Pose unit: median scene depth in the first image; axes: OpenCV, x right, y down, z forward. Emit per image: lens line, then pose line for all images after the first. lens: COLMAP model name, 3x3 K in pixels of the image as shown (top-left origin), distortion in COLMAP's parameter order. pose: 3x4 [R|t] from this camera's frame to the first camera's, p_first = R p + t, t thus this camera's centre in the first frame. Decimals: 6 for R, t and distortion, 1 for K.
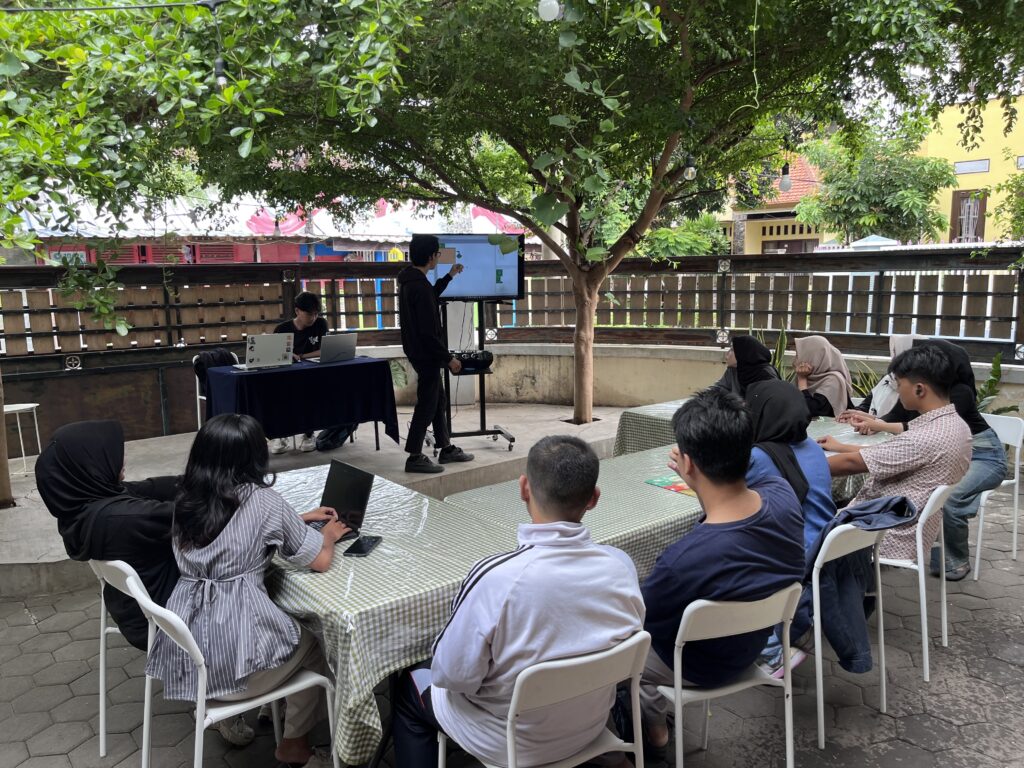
lens RADIAL K [[800.6, 0, 512.0], [0, 800.6, 384.0], [0, 0, 1]] dist [0.024674, -0.013160]
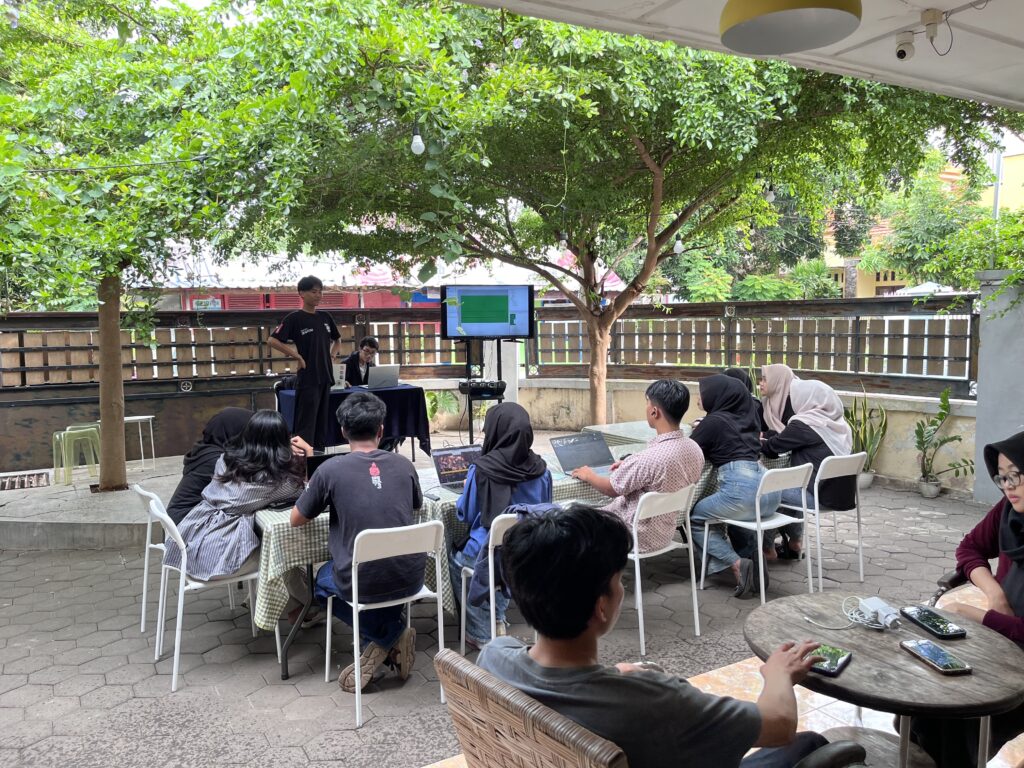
lens RADIAL K [[772.7, 0, 512.0], [0, 772.7, 384.0], [0, 0, 1]] dist [0.028032, 0.002612]
pose [[0.989097, 0.014667, -0.146533, 0.137212], [-0.022381, 0.998441, -0.051135, 0.019715], [0.145554, 0.053857, 0.987883, -0.130892]]
